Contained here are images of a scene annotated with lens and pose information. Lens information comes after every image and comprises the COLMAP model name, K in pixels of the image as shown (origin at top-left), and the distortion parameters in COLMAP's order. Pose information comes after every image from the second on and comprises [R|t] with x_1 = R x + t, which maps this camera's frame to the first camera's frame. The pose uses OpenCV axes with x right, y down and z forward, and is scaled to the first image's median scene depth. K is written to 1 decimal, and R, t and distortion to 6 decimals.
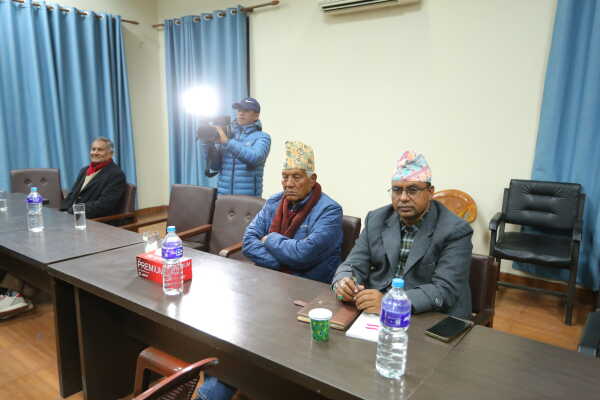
lens RADIAL K [[454.5, 0, 294.8], [0, 454.5, 198.8], [0, 0, 1]] dist [0.005185, 0.016360]
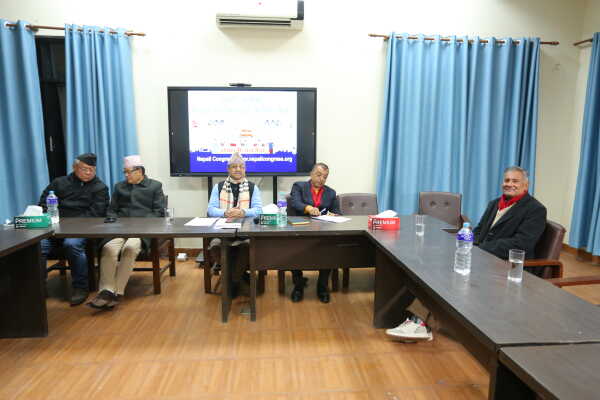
lens RADIAL K [[388.1, 0, 297.7], [0, 388.1, 200.1], [0, 0, 1]] dist [-0.040109, 0.012200]
pose [[0.685363, 0.102484, -0.720954, -0.138735], [-0.128871, 0.991490, 0.018432, -0.020228], [0.716707, 0.080277, 0.692738, 0.135787]]
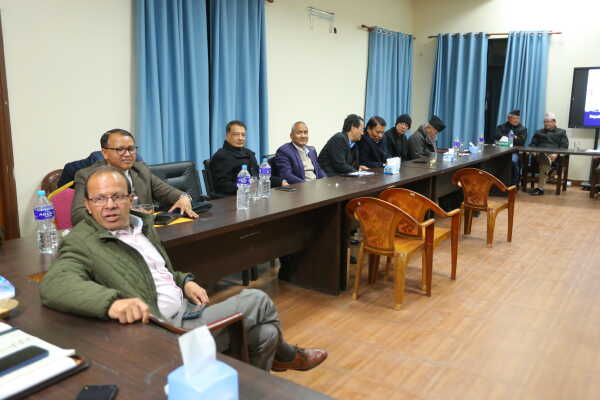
lens RADIAL K [[546.5, 0, 299.9], [0, 546.5, 191.2], [0, 0, 1]] dist [0.029936, 0.000000]
pose [[0.104189, 0.158343, -0.981872, 0.788452], [-0.186044, 0.972921, 0.137158, 0.100589], [0.977002, 0.168381, 0.130827, -0.556765]]
